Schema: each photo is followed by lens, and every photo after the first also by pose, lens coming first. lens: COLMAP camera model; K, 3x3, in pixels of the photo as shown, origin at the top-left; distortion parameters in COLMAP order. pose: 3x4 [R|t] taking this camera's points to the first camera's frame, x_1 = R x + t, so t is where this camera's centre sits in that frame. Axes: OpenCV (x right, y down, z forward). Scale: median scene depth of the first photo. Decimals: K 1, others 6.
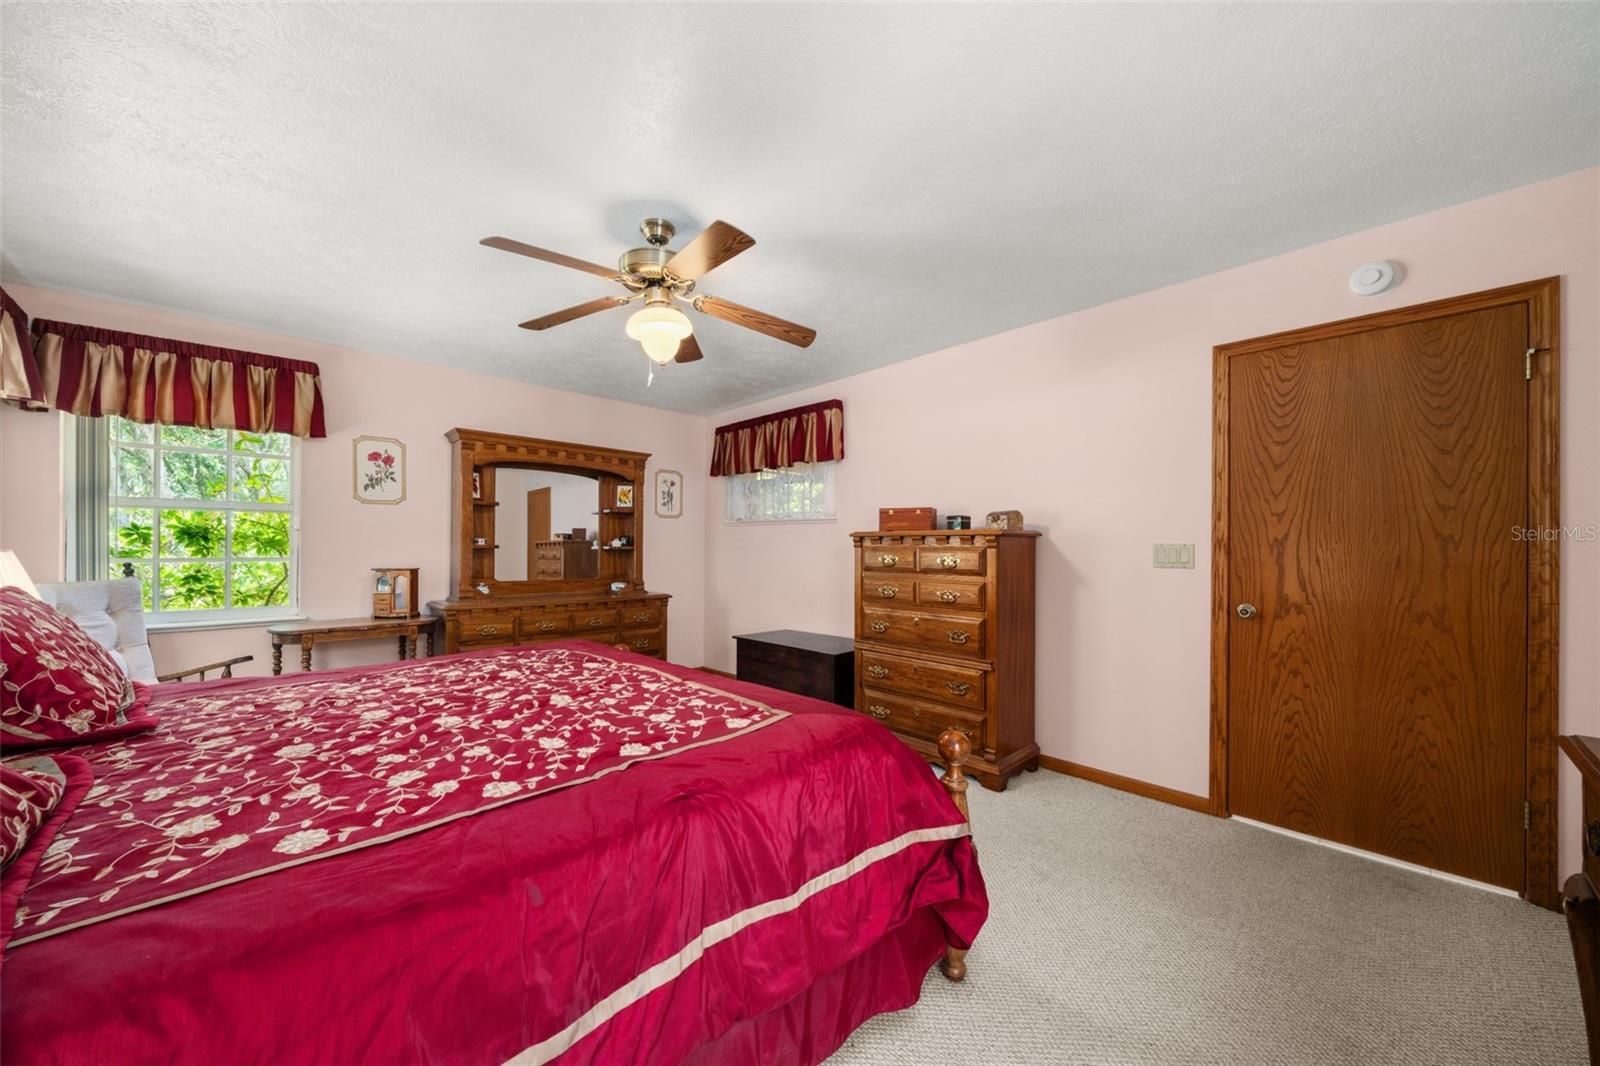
lens RADIAL K [[572.0, 0, 802.9], [0, 572.0, 544.1], [0, 0, 1]] dist [-0.003127, -0.000110]
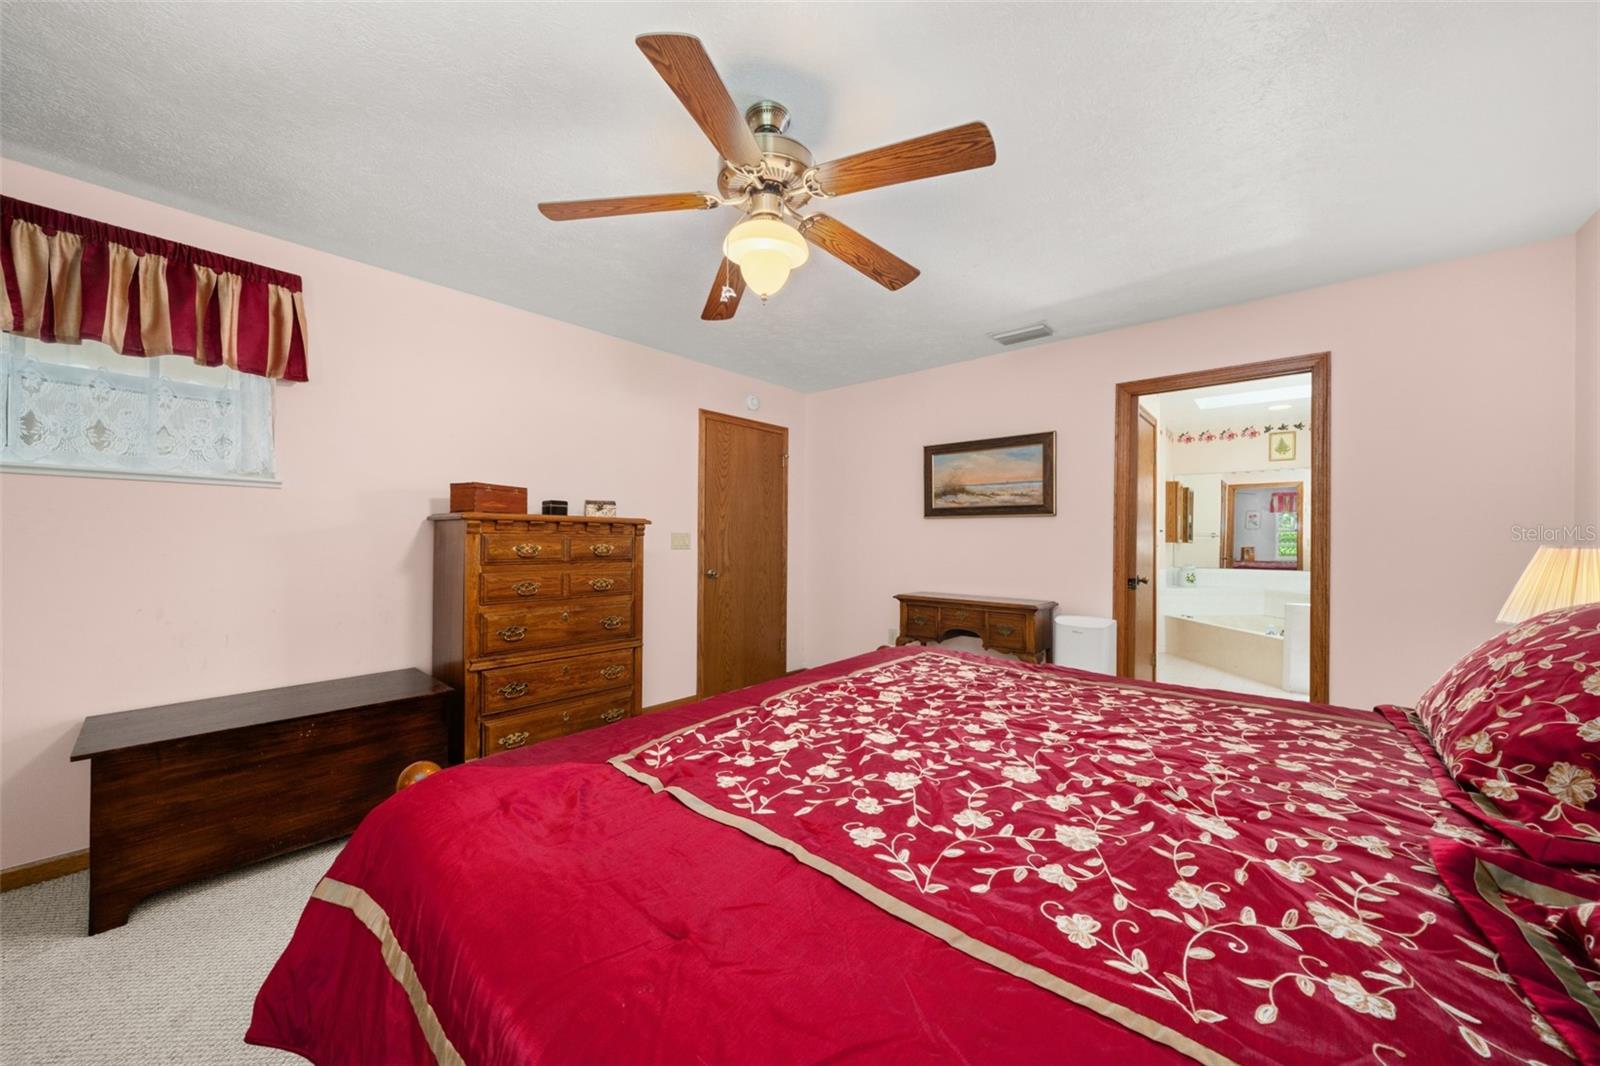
lens RADIAL K [[544.7, 0, 800.0], [0, 544.7, 533.0], [0, 0, 1]] dist [-0.020757, -0.000046]
pose [[-0.067510, 0.005521, 0.997703, -0.804284], [-0.014791, 0.999869, -0.006534, 0.005233], [-0.997609, -0.015198, -0.067420, 0.824217]]
